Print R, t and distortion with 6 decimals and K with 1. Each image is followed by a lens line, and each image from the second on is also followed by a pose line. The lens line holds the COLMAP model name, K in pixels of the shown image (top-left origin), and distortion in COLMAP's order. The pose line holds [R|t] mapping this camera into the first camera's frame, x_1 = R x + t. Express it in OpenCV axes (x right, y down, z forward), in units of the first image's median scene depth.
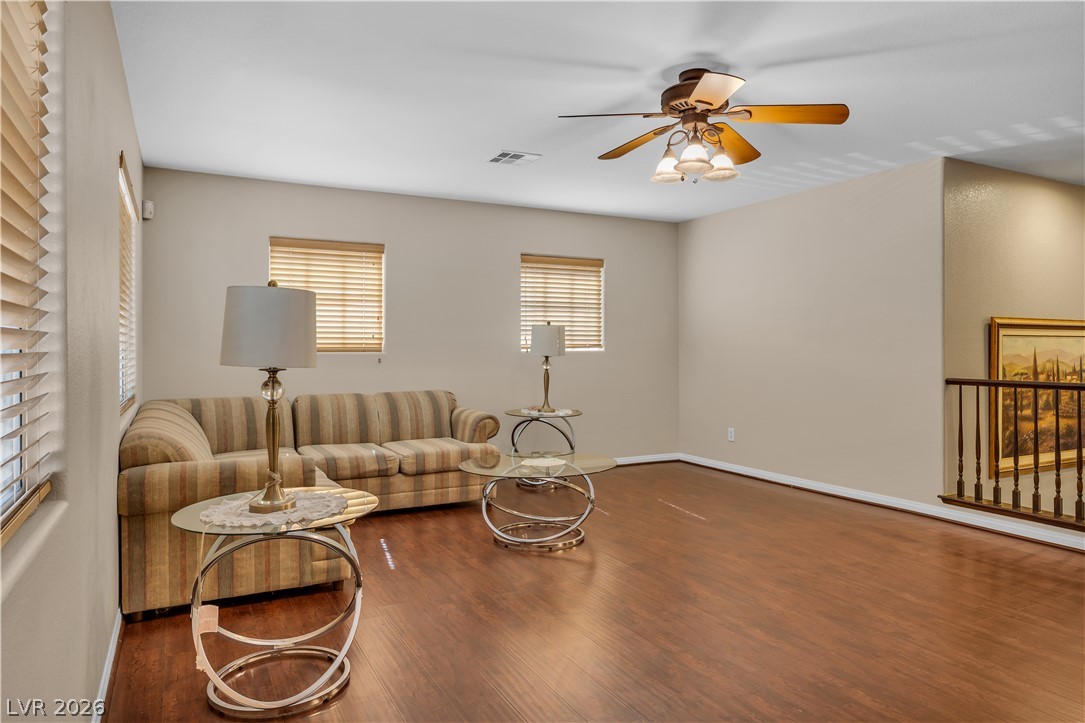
lens RADIAL K [[698.3, 0, 547.3], [0, 698.3, 354.7], [0, 0, 1]] dist [-0.002031, -0.000453]
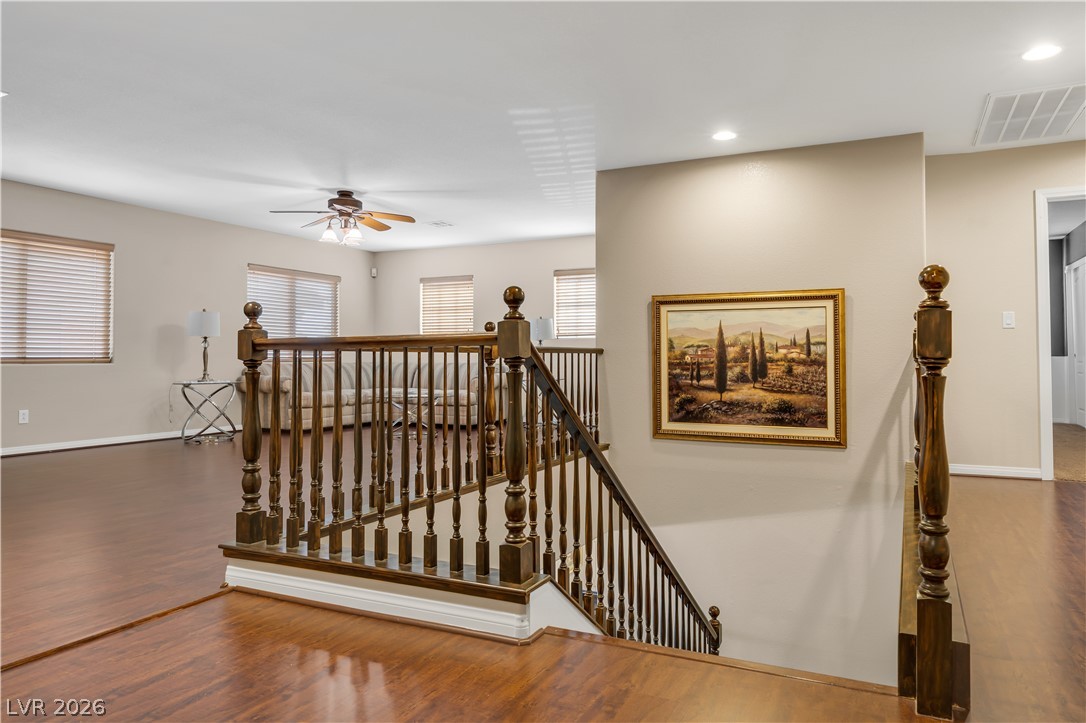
lens RADIAL K [[699.0, 0, 545.8], [0, 699.0, 357.7], [0, 0, 1]] dist [-0.002031, -0.000453]
pose [[0.595960, 0.001235, -0.803013, 1.398398], [-0.006704, 0.999972, -0.003438, 0.050378], [0.802986, 0.007432, 0.595952, 0.170442]]
